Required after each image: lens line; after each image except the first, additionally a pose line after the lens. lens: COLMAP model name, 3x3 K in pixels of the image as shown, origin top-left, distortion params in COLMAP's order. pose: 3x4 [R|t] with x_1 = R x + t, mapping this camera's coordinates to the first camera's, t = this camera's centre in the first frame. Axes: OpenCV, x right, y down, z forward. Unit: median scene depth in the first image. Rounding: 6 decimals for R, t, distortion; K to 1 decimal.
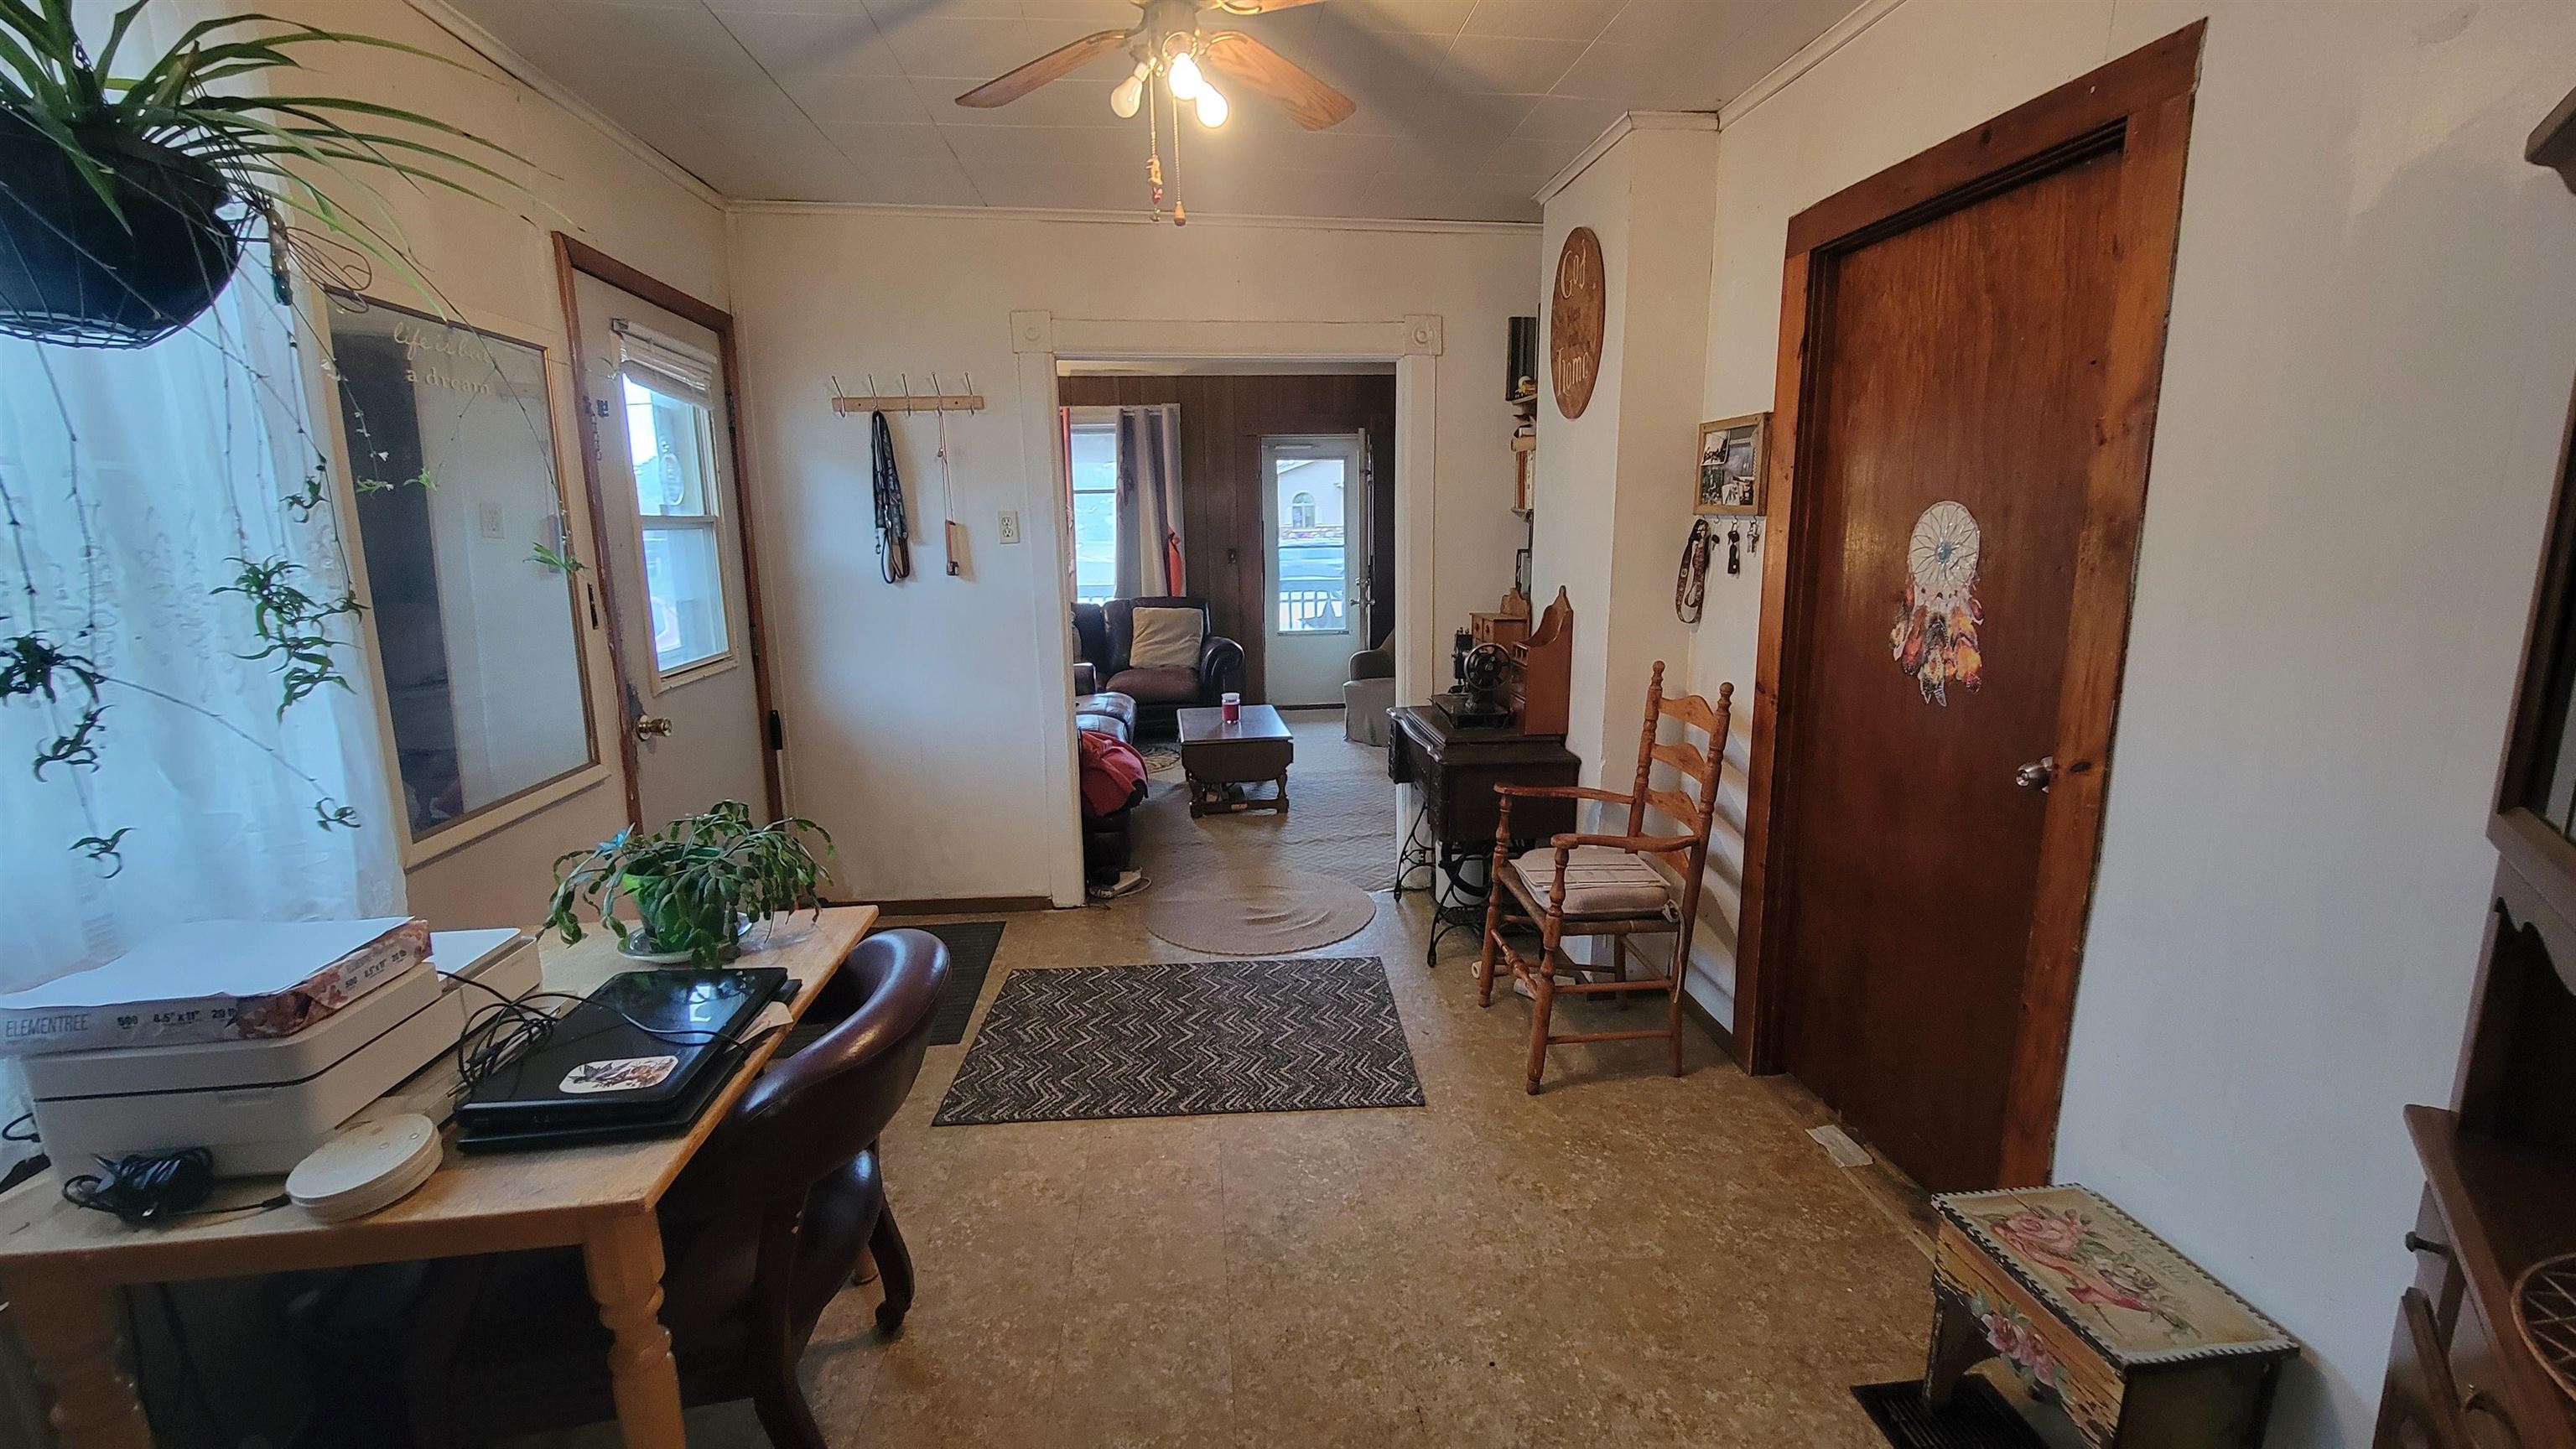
lens RADIAL K [[1045.4, 0, 1312.3], [0, 1045.4, 733.3], [0, 0, 1]] dist [-0.000341, 0.000072]
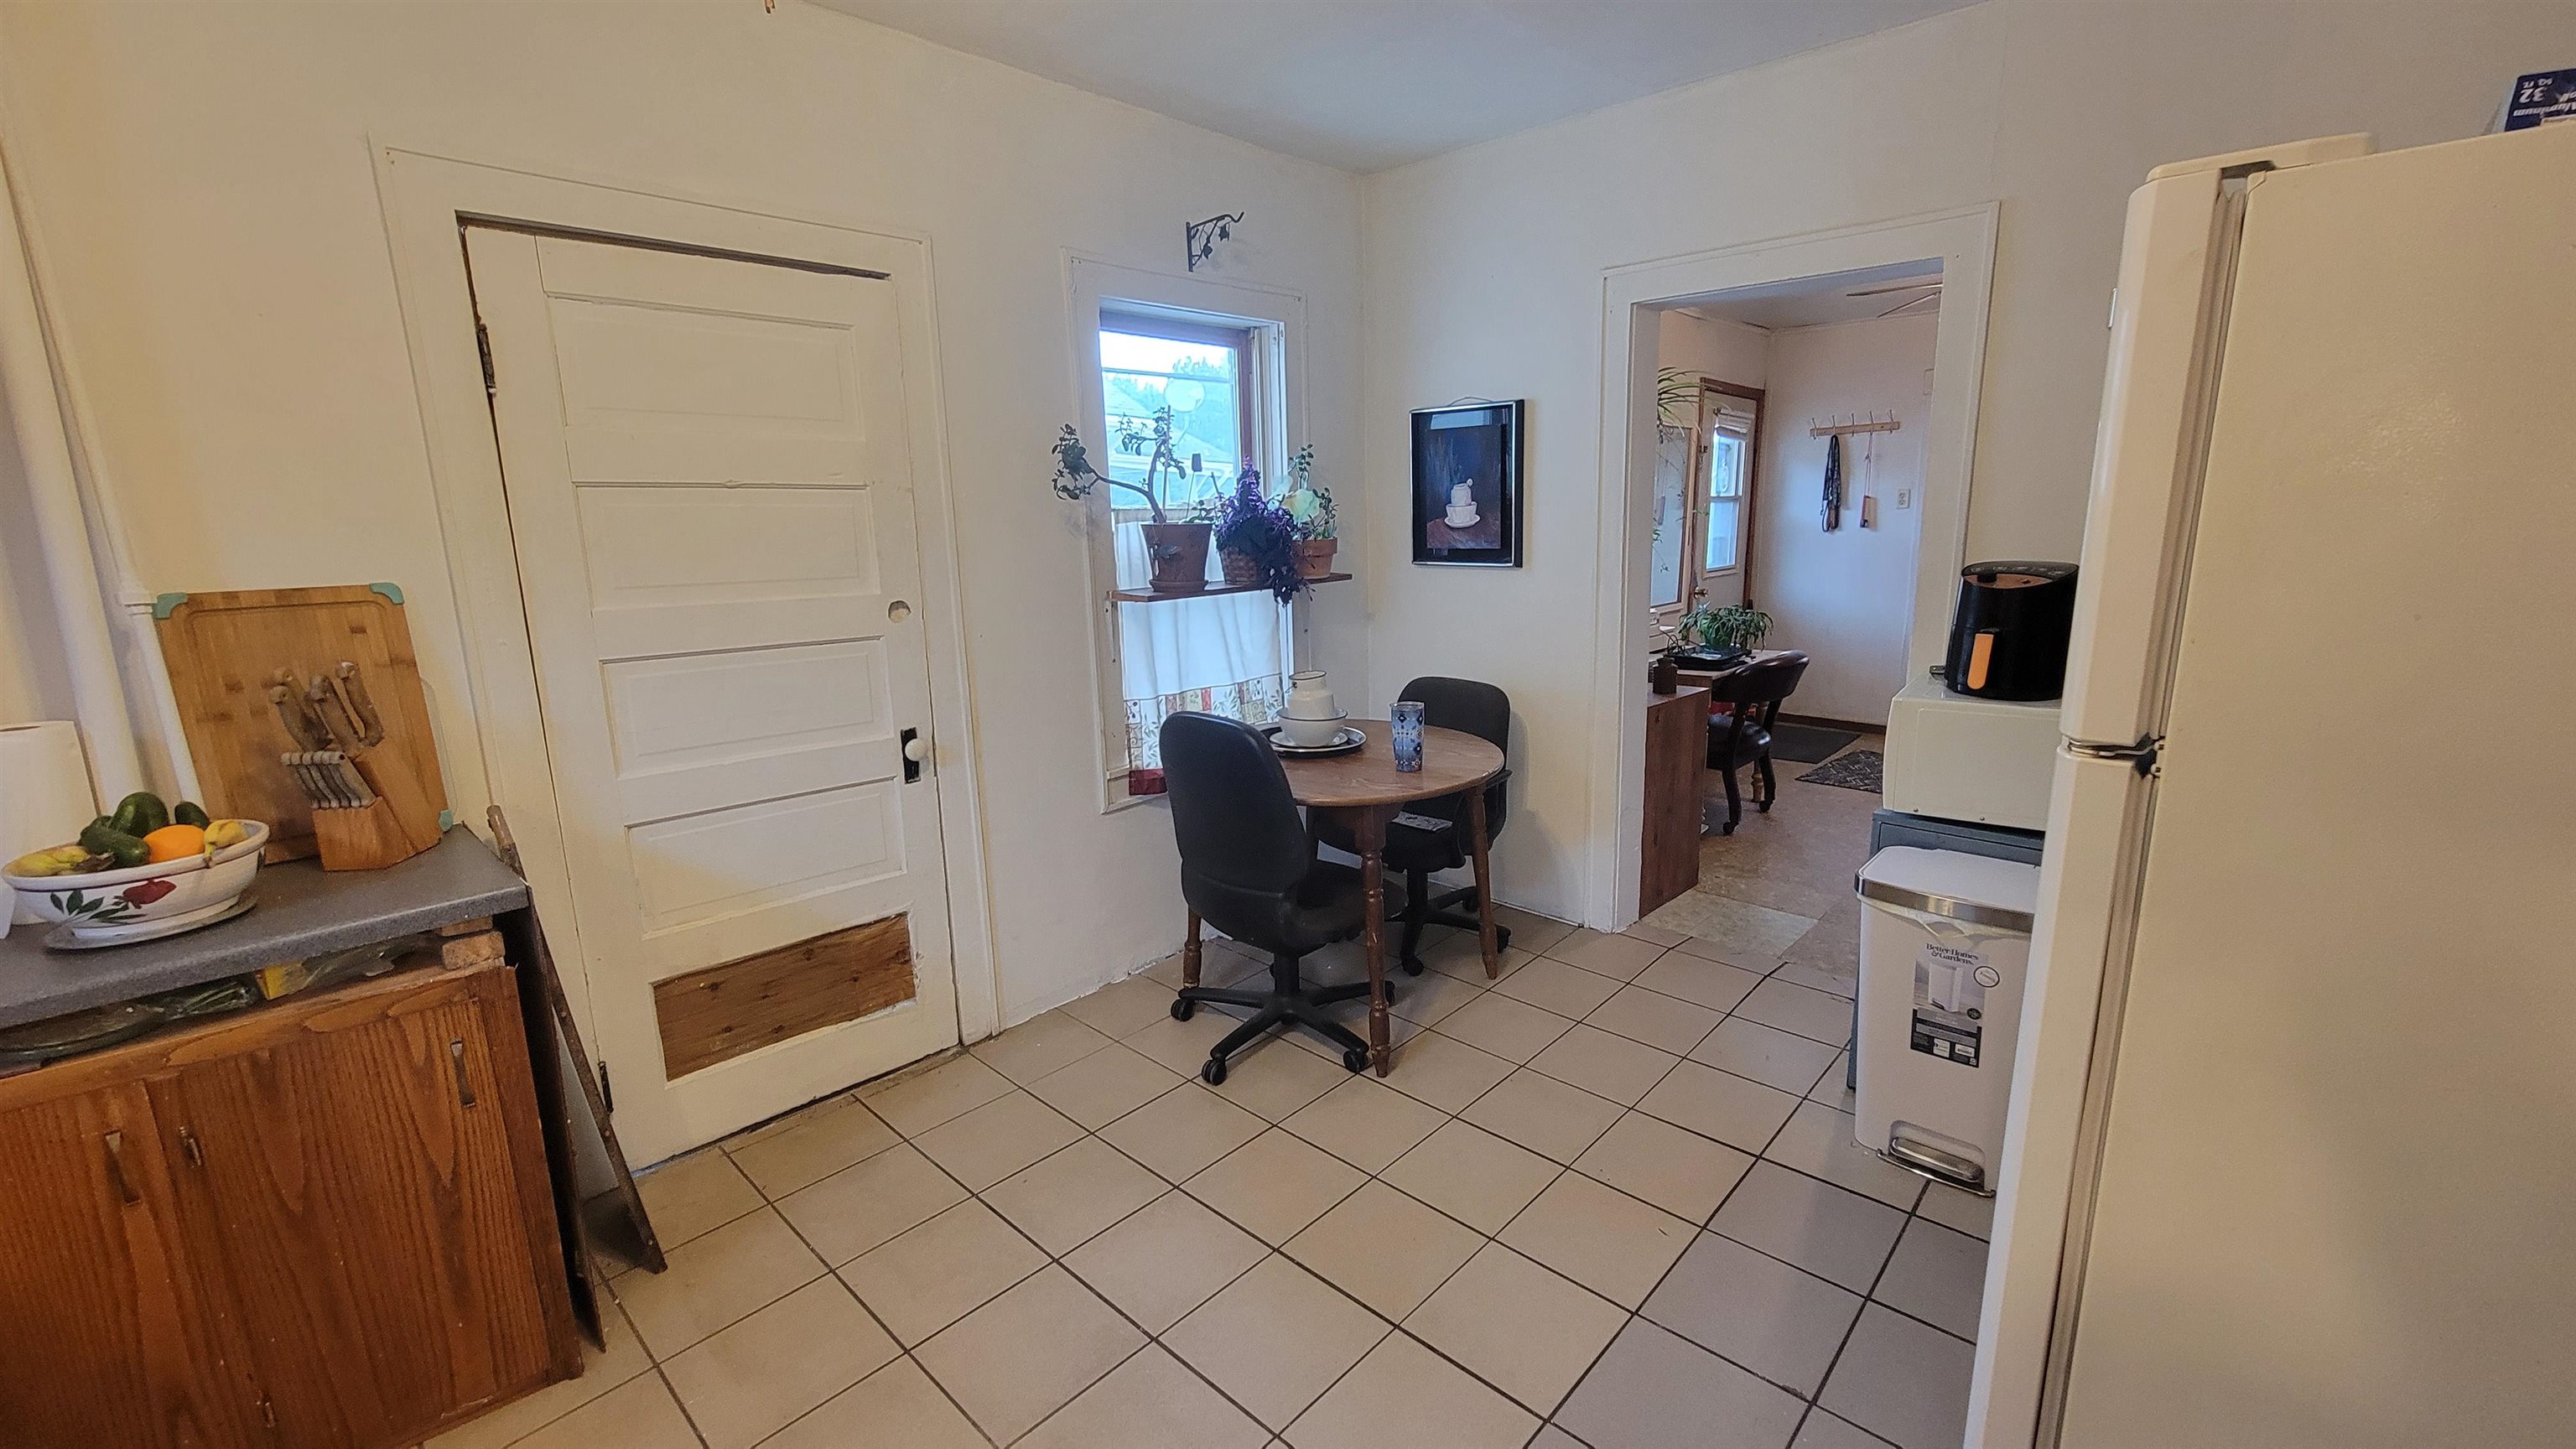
lens RADIAL K [[1045.4, 0, 1323.4], [0, 1045.4, 734.2], [0, 0, 1]] dist [-0.000341, 0.000072]
pose [[0.660644, 0.150159, -0.735528, 0.519405], [-0.132400, 0.987738, 0.082728, 0.215936], [0.738931, 0.042730, 0.672424, -1.077834]]
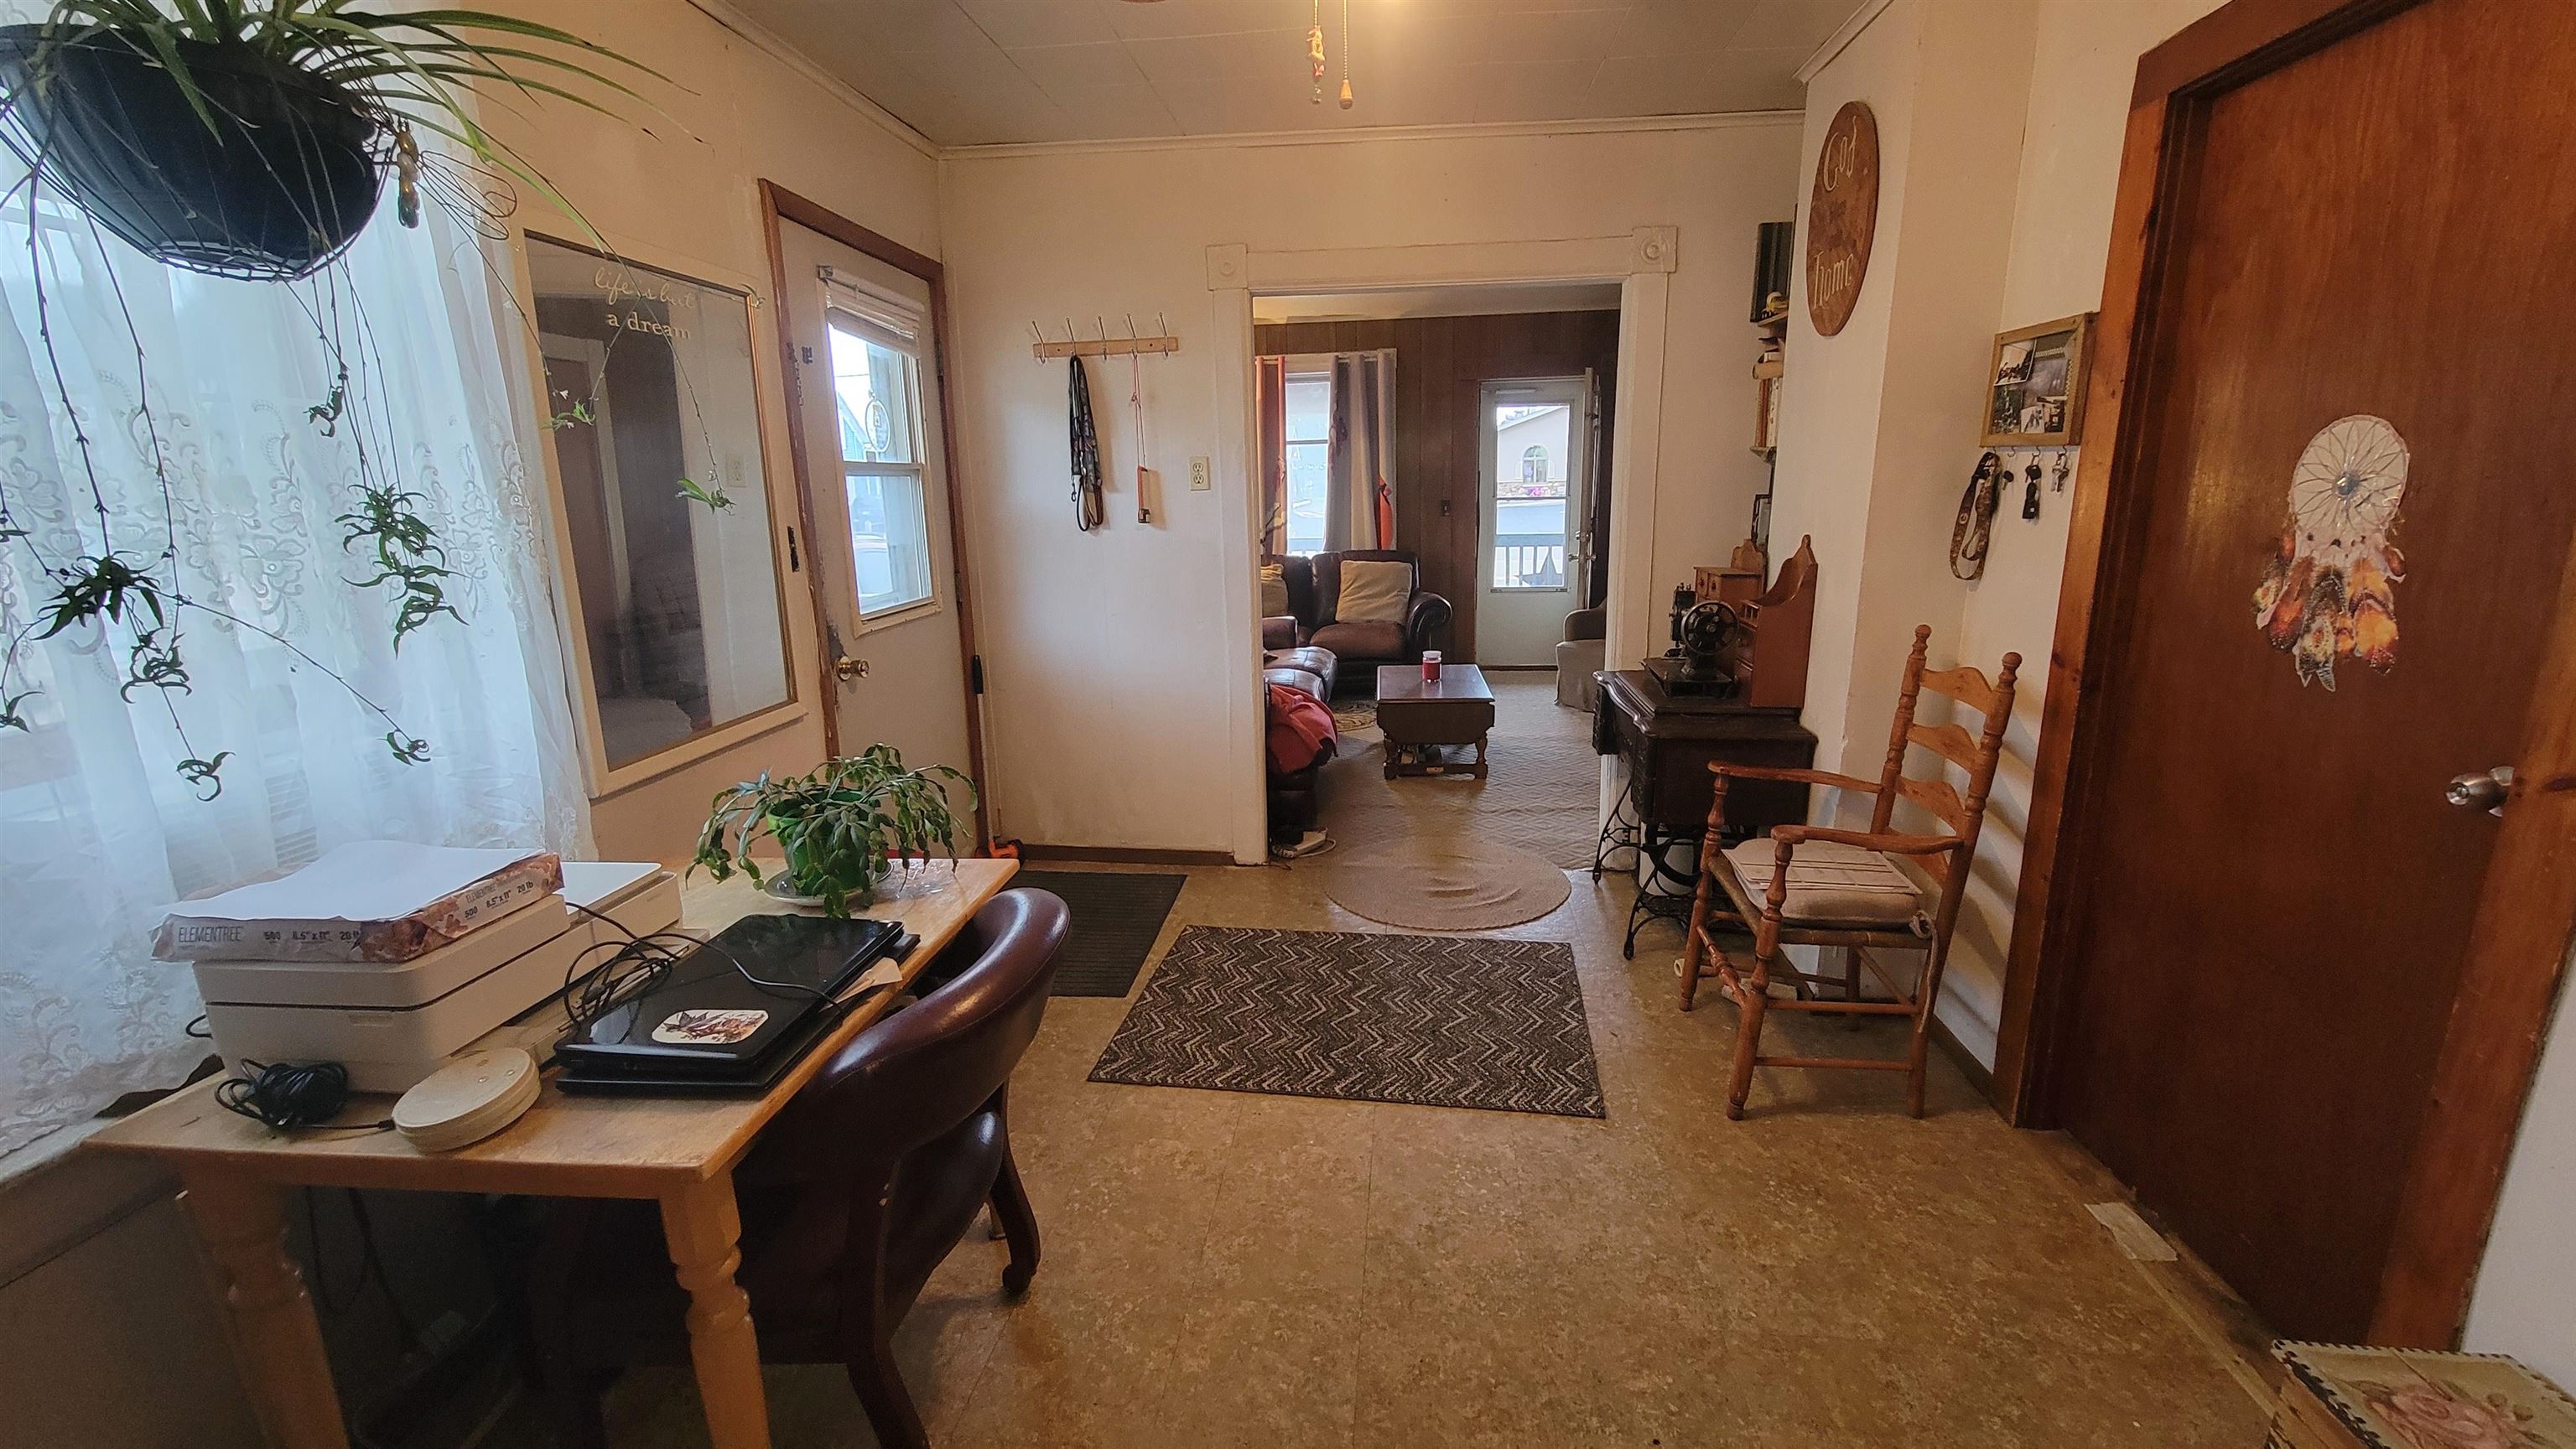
lens RADIAL K [[1045.4, 0, 1315.3], [0, 1045.4, 734.0], [0, 0, 1]] dist [-0.000341, 0.000072]
pose [[0.977950, 0.042672, -0.204435, 0.032269], [-0.034281, 0.998425, 0.044414, -0.002442], [0.206008, -0.036426, 0.977872, 0.083253]]
